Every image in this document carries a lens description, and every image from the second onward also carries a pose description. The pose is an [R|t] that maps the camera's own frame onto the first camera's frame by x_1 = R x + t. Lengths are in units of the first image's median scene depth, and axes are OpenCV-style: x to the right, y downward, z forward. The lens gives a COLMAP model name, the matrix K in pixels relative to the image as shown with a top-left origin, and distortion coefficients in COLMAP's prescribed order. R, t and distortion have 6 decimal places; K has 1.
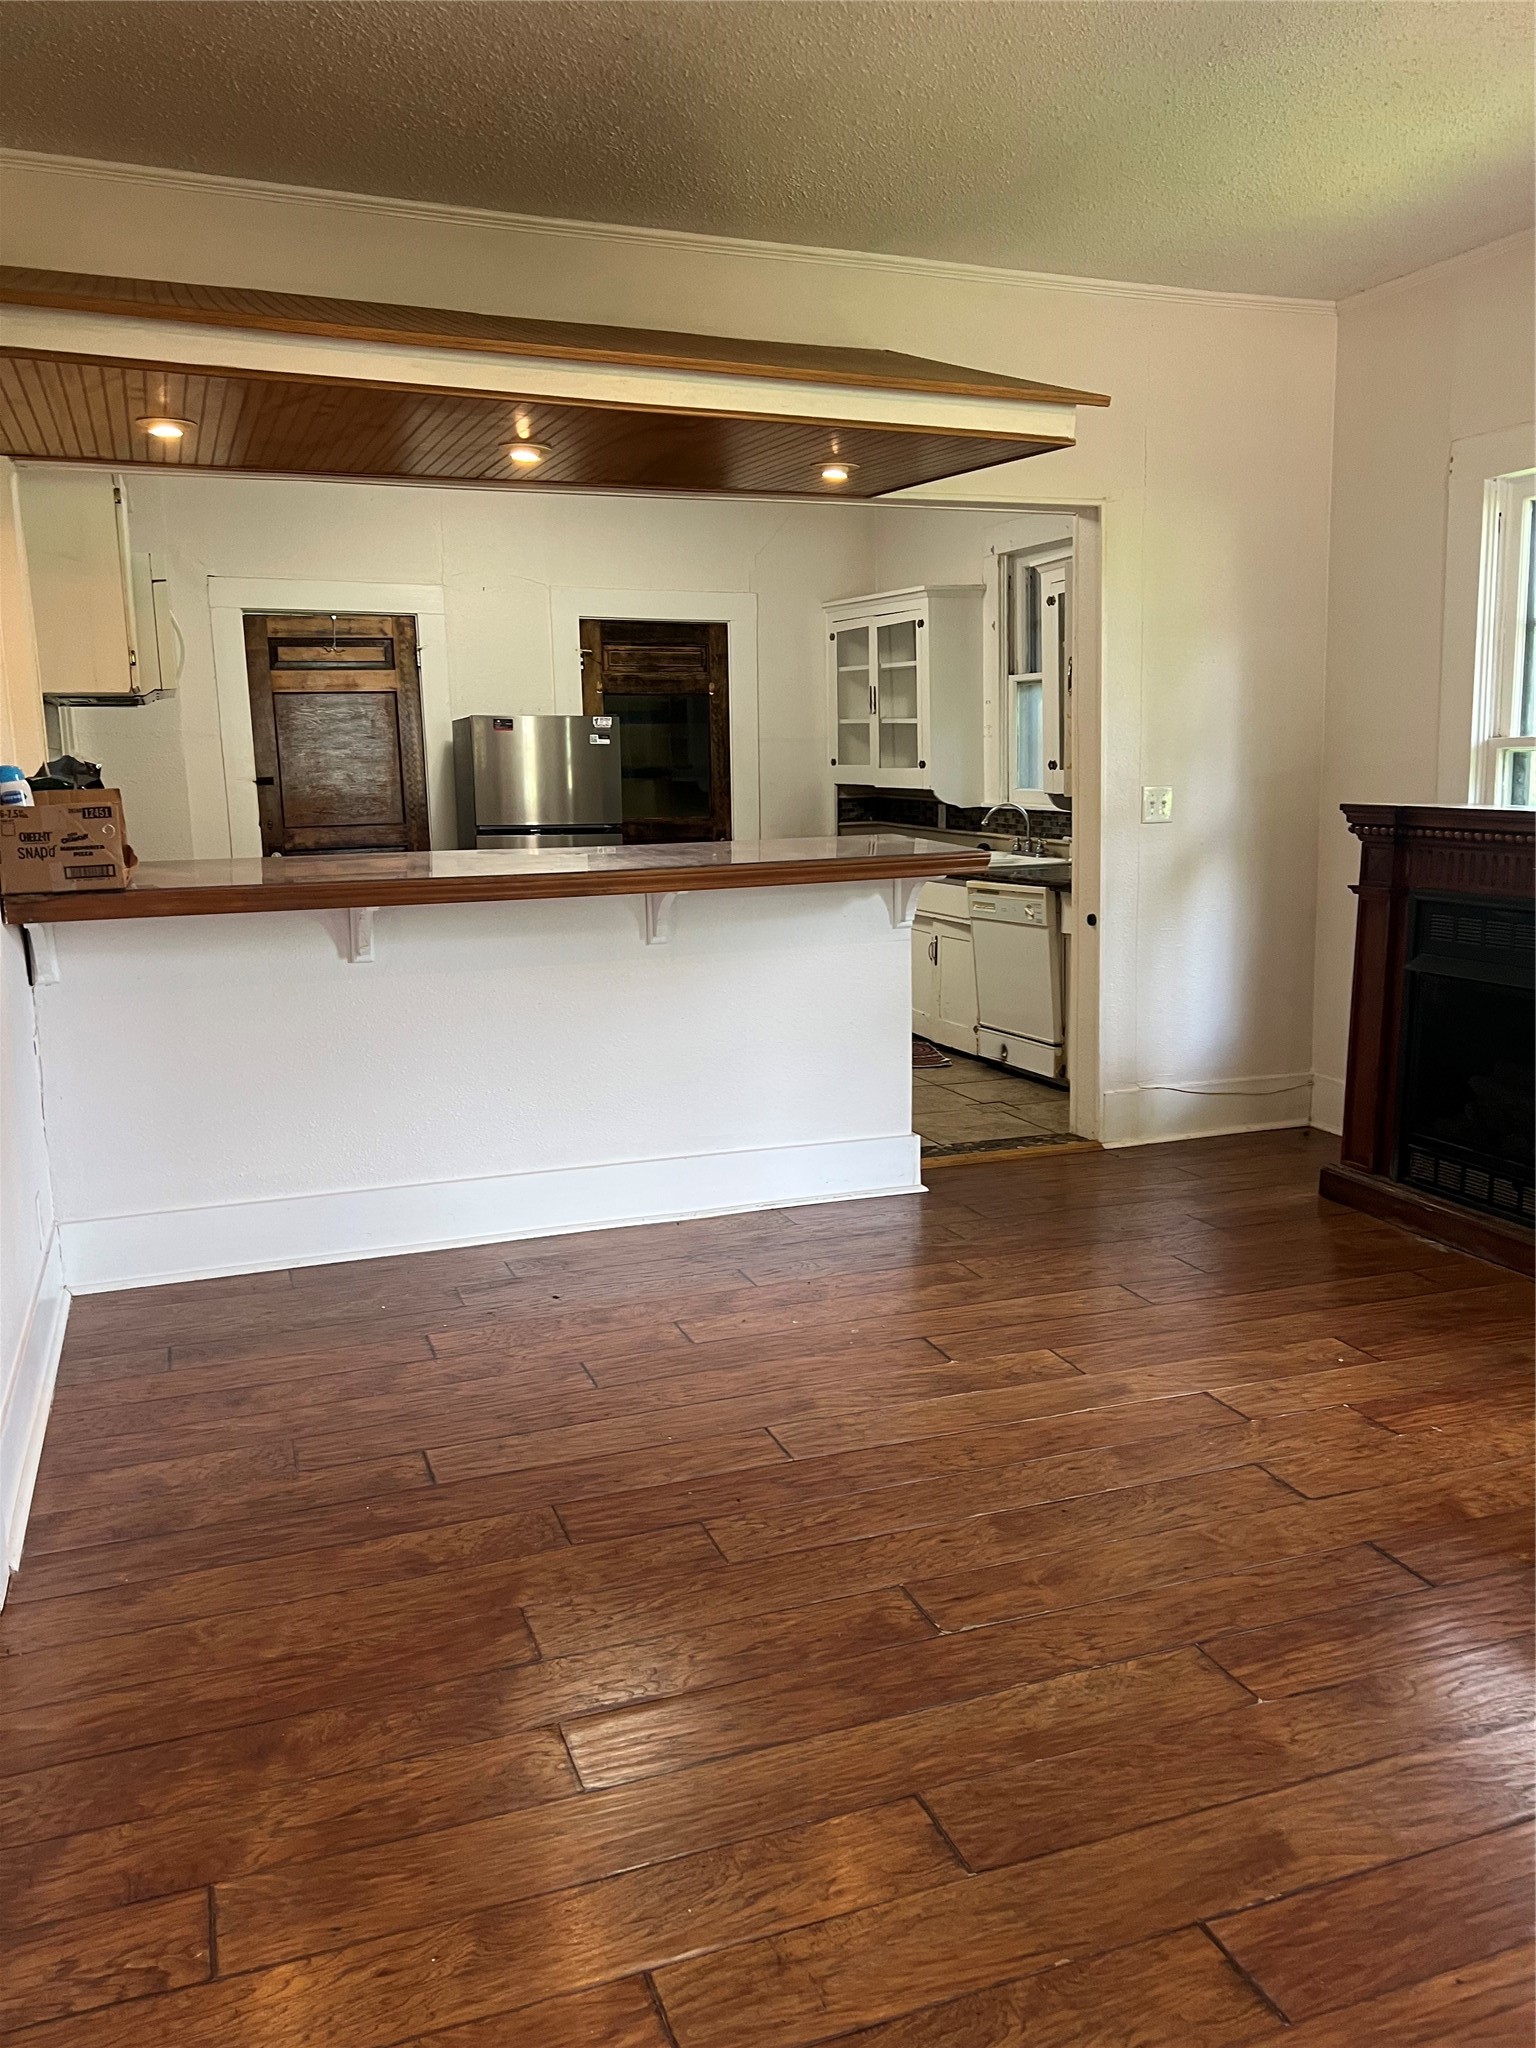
lens RADIAL K [[1539.6, 0, 761.6], [0, 1539.6, 1017.3], [0, 0, 1]] dist [0.077679, -0.102420]
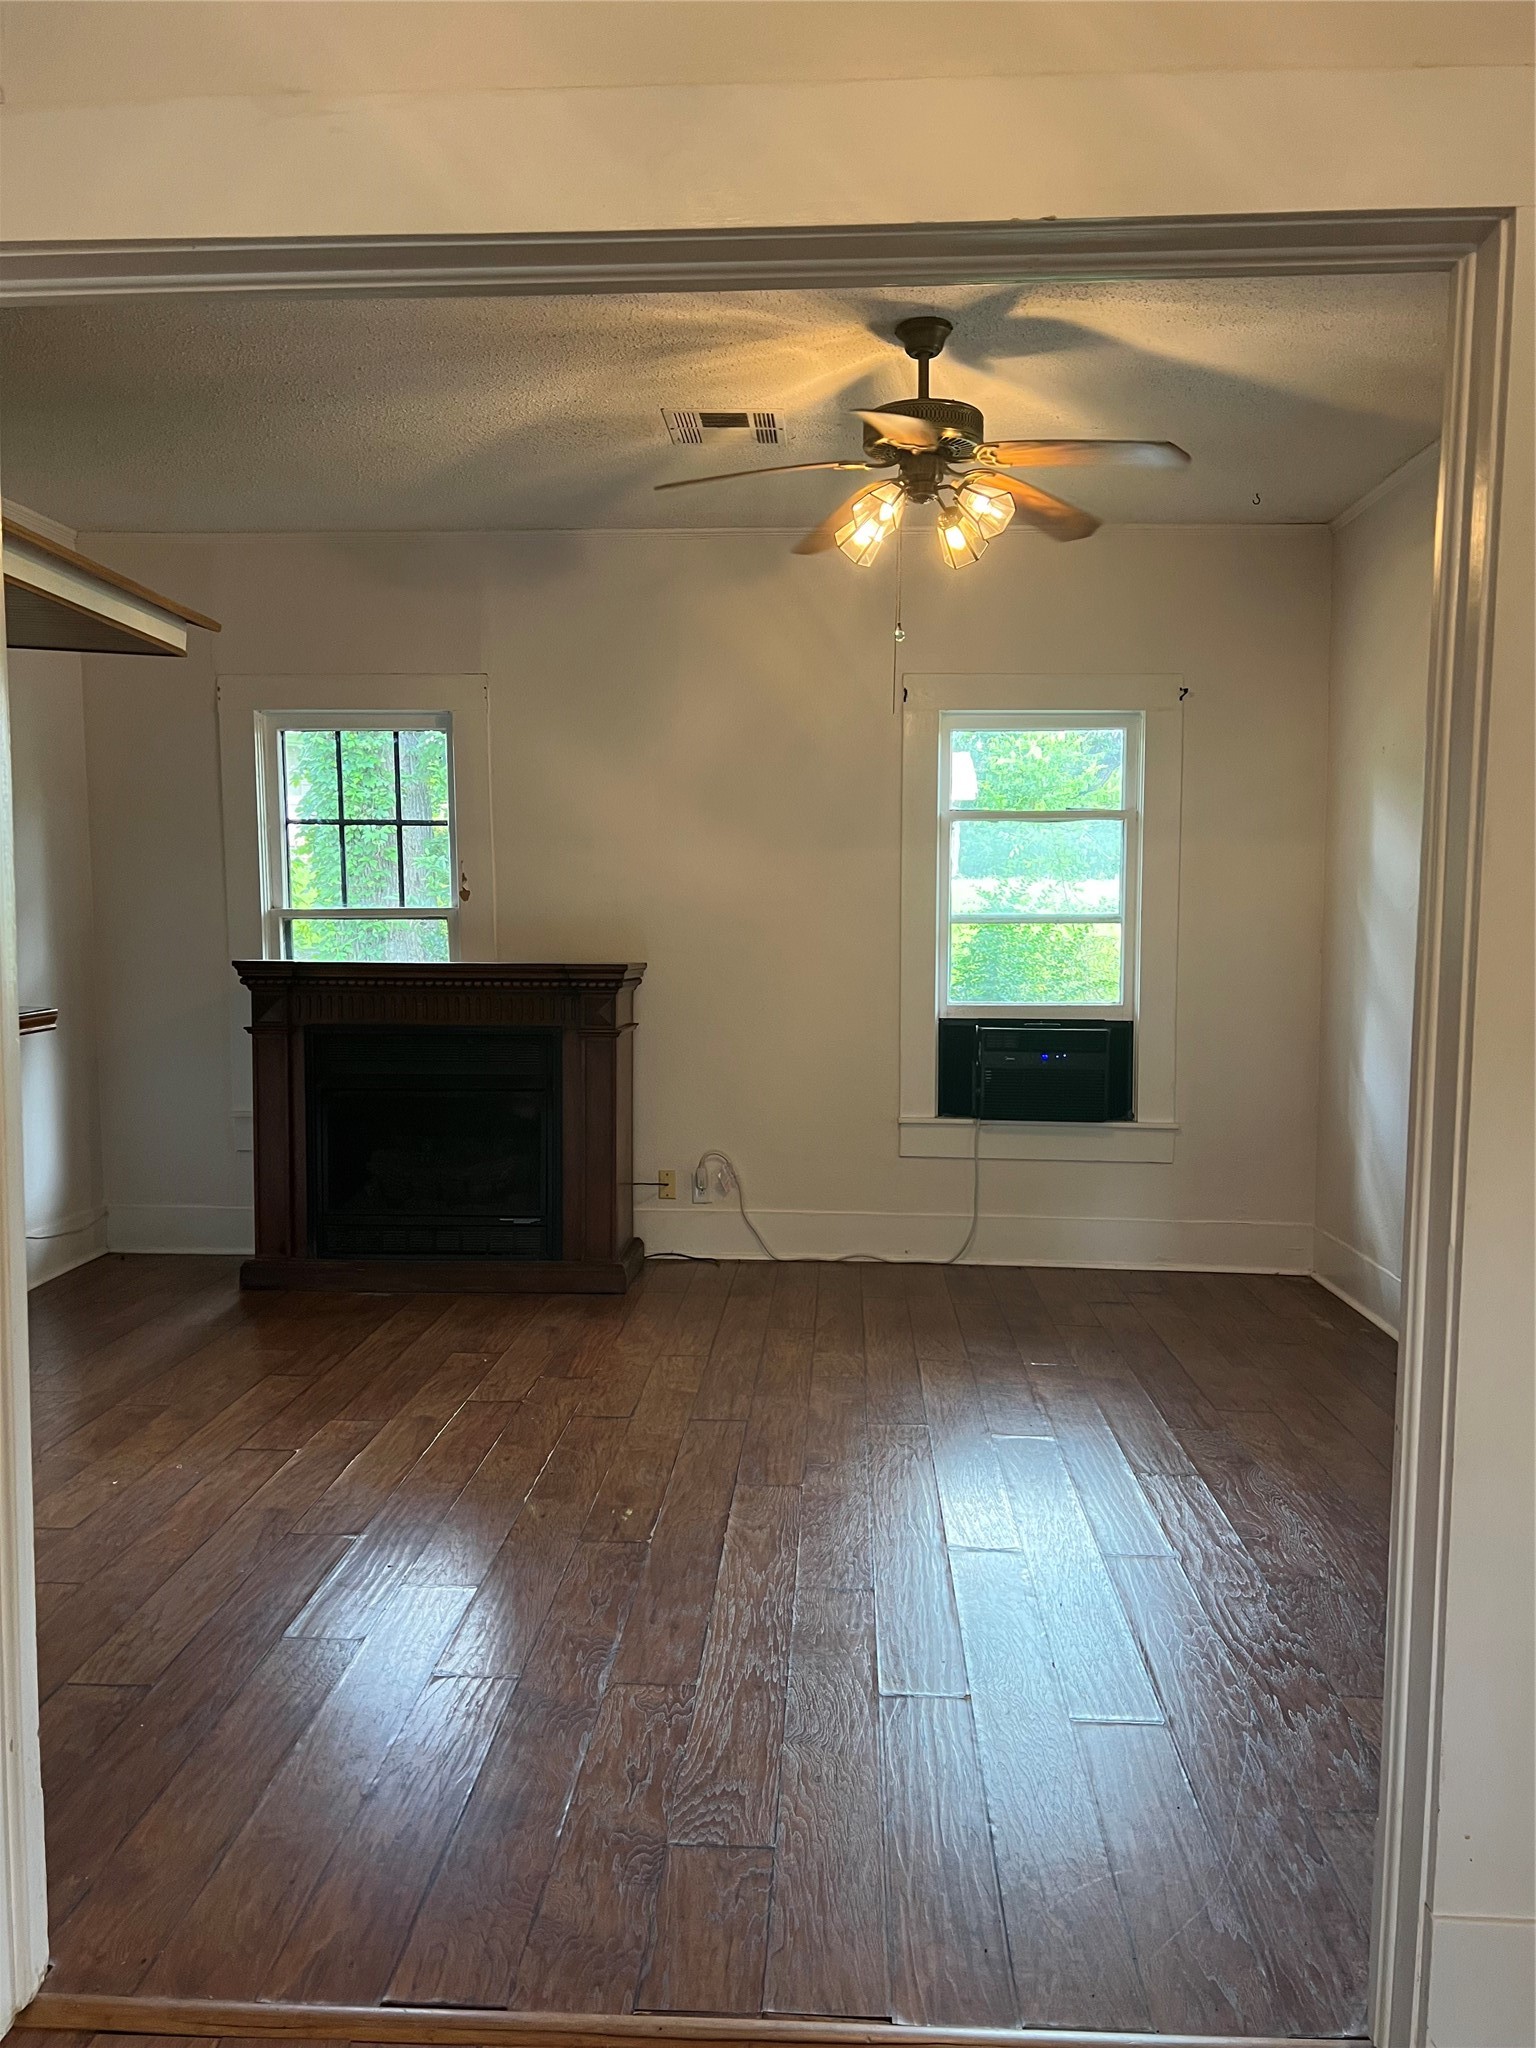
lens RADIAL K [[1521.5, 0, 764.5], [0, 1521.5, 1063.6], [0, 0, 1]] dist [-0.000667, -0.000426]
pose [[0.403995, -0.082810, 0.911005, -0.329696], [0.147250, 0.988794, 0.024582, -0.015843], [-0.902832, 0.124215, 0.411662, 0.087947]]
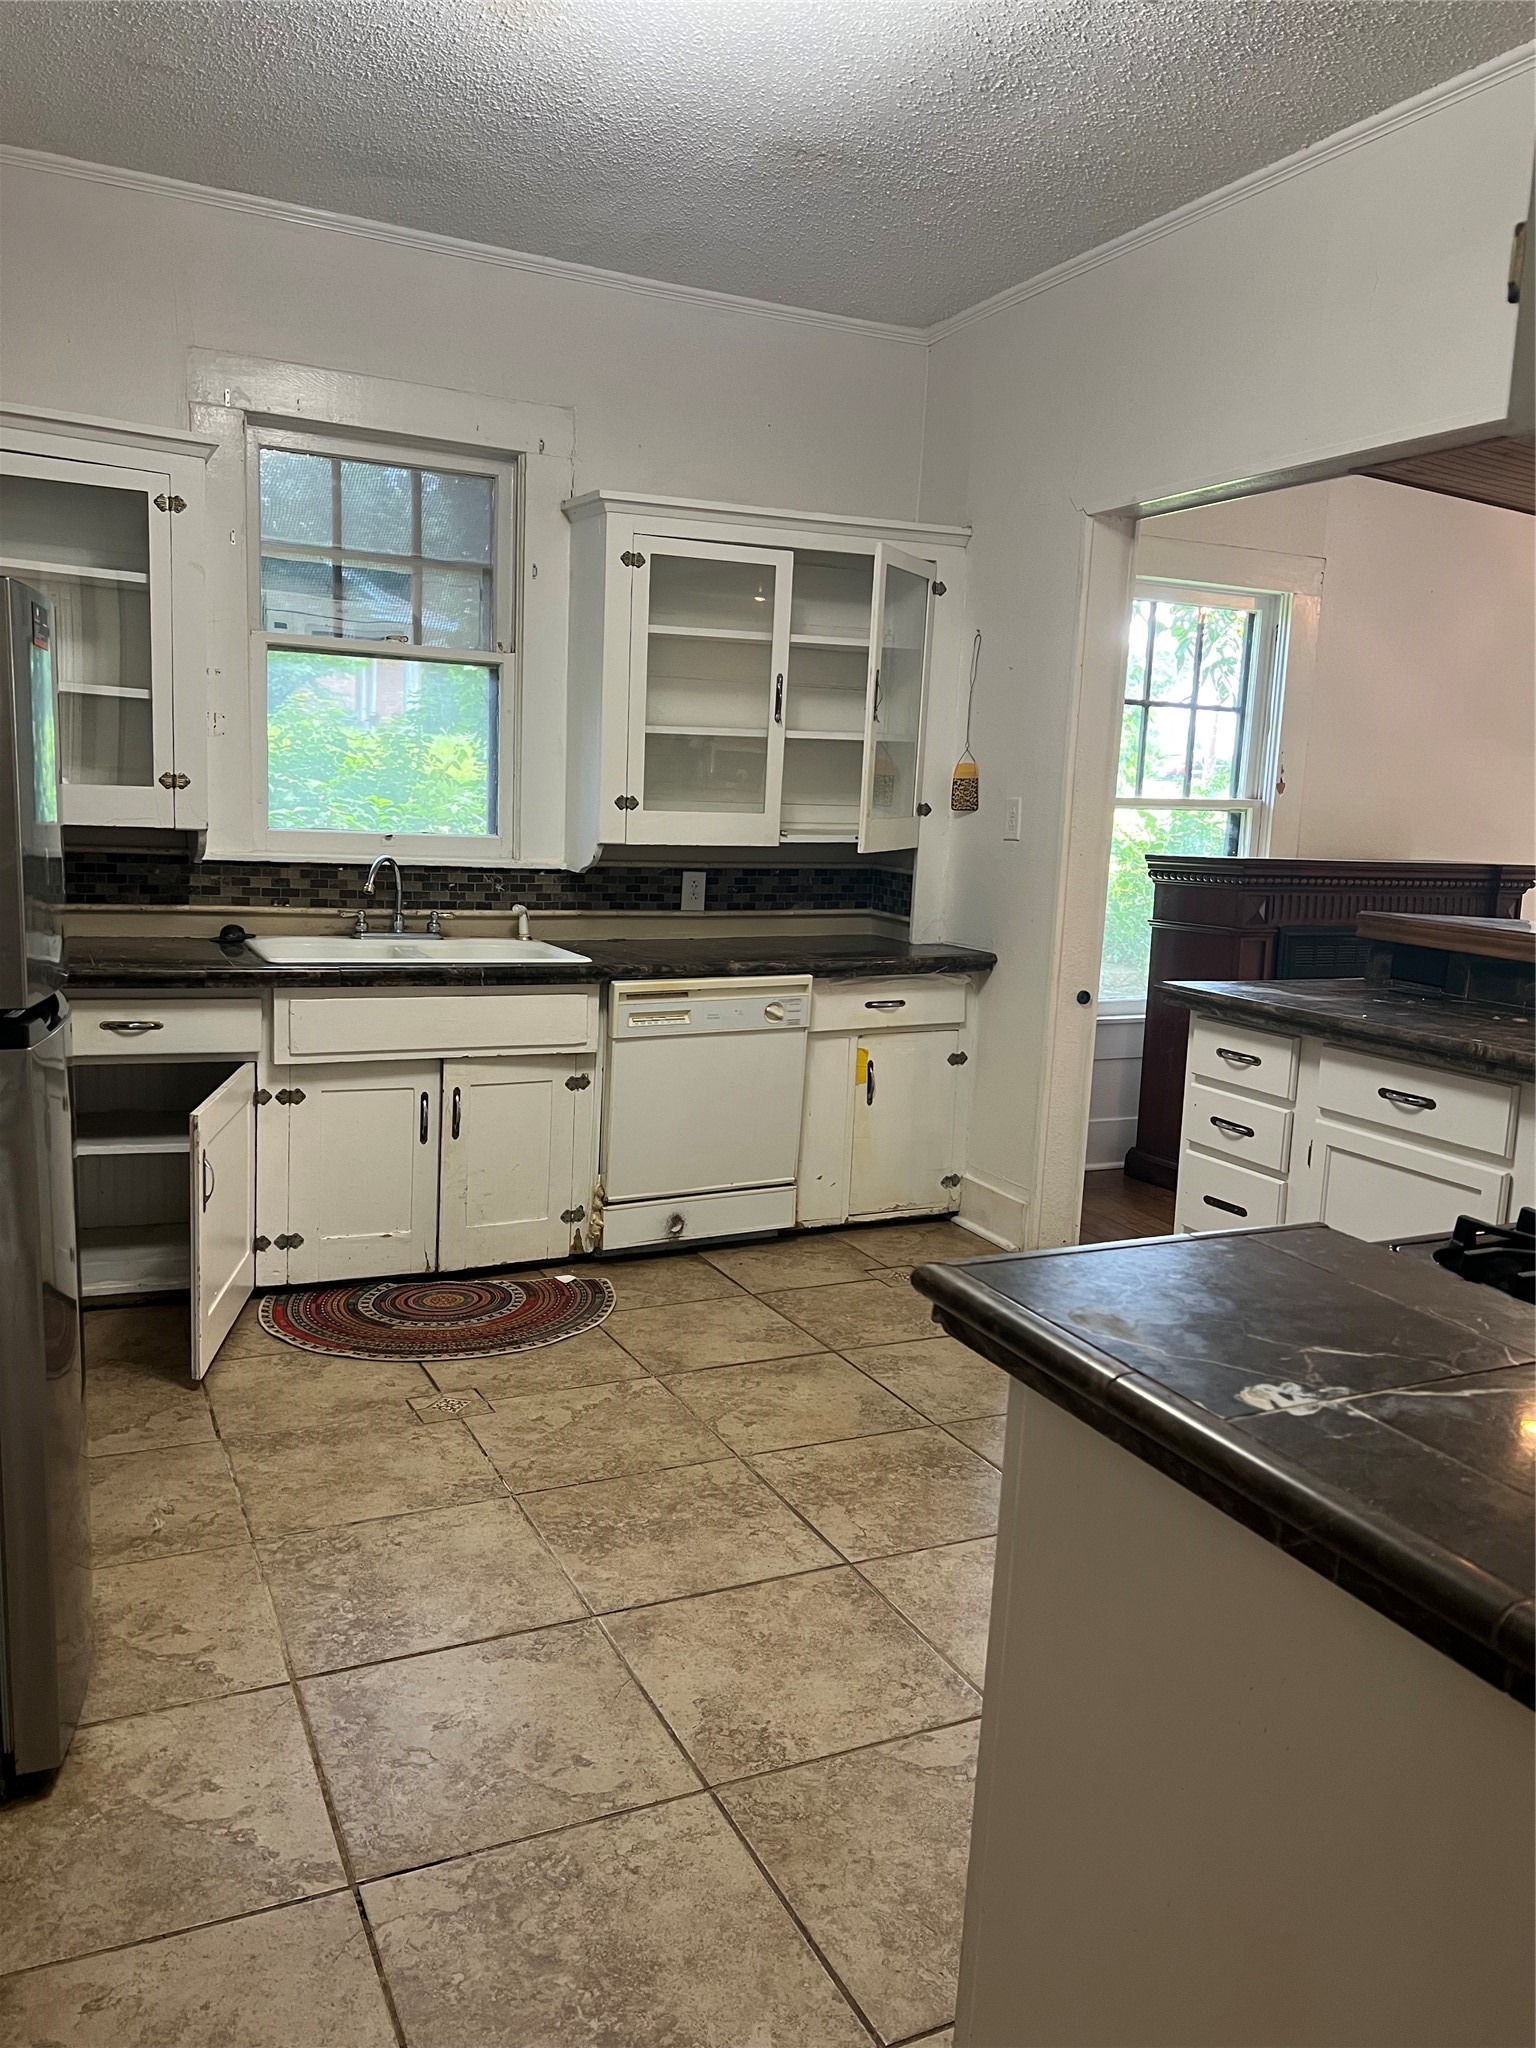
lens RADIAL K [[1539.6, 0, 761.6], [0, 1539.6, 1017.3], [0, 0, 1]] dist [0.077679, -0.102420]
pose [[-0.078841, -0.139651, 0.987057, -0.432408], [0.125061, 0.980931, 0.148773, -0.140559], [-0.989012, 0.135172, -0.059873, 0.854887]]
